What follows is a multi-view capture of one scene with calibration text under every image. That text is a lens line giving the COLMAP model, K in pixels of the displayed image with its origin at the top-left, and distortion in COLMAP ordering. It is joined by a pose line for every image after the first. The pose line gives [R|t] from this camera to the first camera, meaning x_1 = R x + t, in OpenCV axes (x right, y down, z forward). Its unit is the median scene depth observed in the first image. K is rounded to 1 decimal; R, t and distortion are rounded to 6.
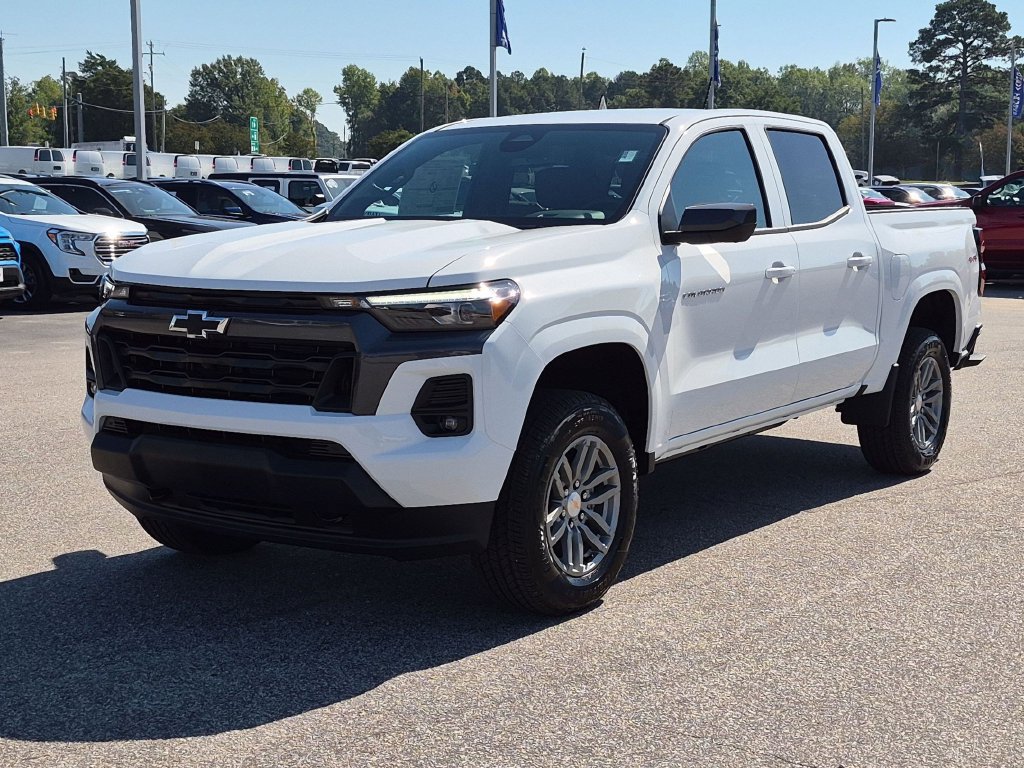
lens RADIAL K [[1588.5, 0, 515.3], [0, 1588.5, 383.2], [0, 0, 1]] dist [0.113325, 0.000000]
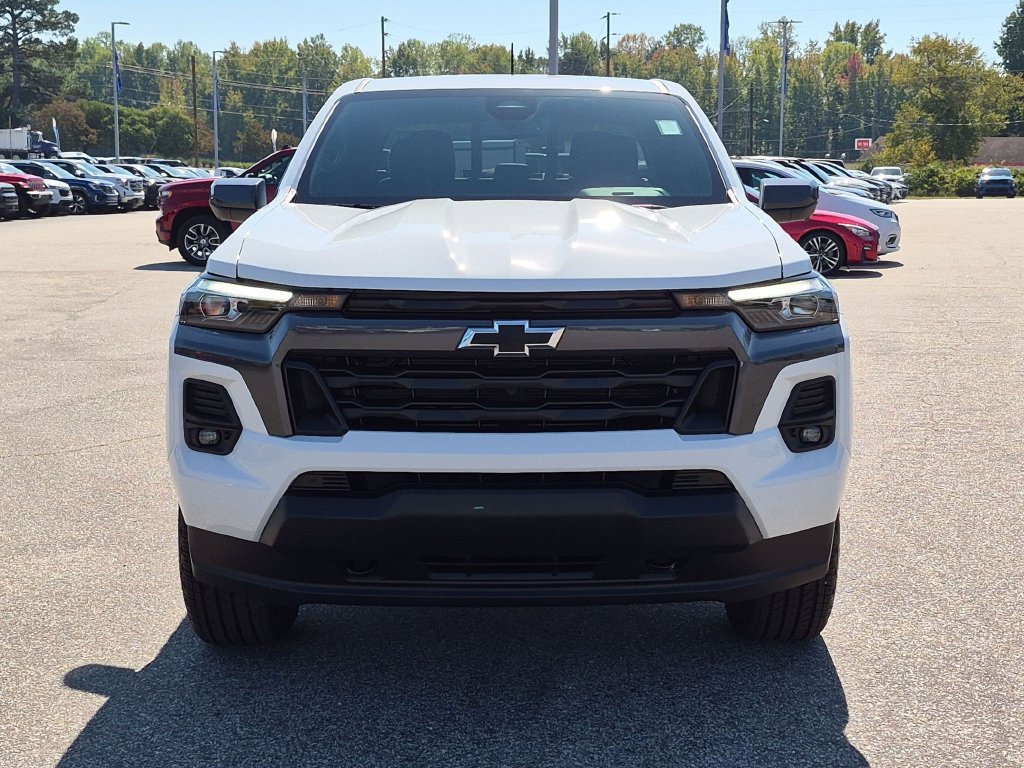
lens RADIAL K [[1588.5, 0, 512.6], [0, 1588.5, 380.2], [0, 0, 1]] dist [0.113325, 0.000000]
pose [[0.808565, -0.075455, 0.583548, -0.587902], [0.068092, 0.997080, 0.034578, -0.039185], [-0.584453, 0.011776, 0.811342, 0.343374]]
